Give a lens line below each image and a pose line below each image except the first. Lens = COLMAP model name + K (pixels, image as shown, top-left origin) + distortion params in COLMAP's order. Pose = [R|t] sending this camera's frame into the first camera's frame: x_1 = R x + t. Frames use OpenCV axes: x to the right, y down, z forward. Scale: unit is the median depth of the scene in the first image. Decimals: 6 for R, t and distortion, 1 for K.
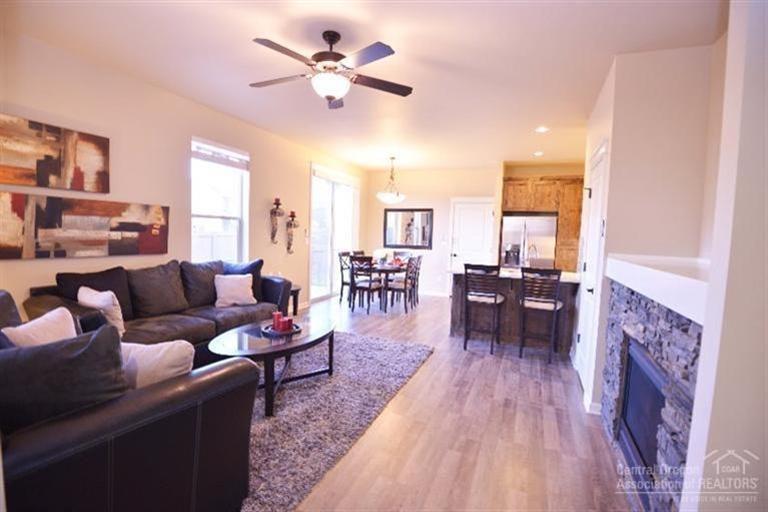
lens RADIAL K [[357.3, 0, 384.0], [0, 357.3, 256.0], [0, 0, 1]] dist [-0.000525, -0.000097]
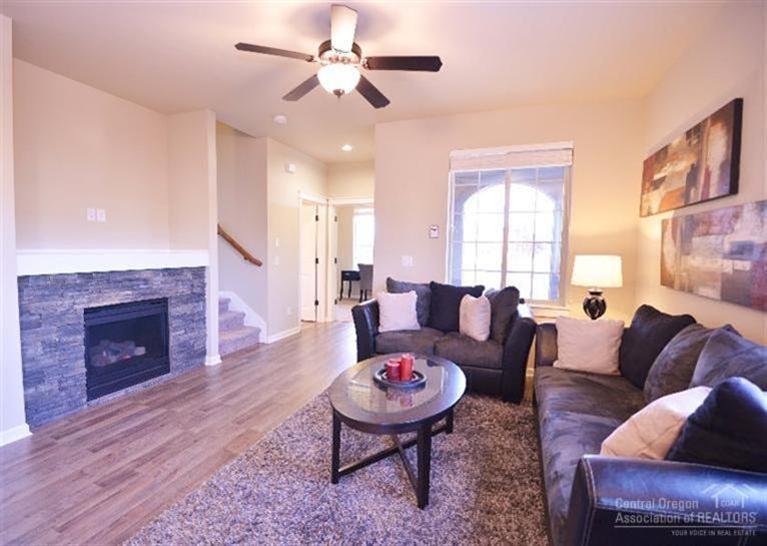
lens RADIAL K [[375.1, 0, 383.5], [0, 375.1, 273.0], [0, 0, 1]] dist [-0.000620, -0.000188]
pose [[-0.995539, -0.043846, -0.083545, -0.178500], [-0.054835, 0.989444, 0.134139, -0.110393], [0.076782, 0.138121, -0.987435, 1.766417]]
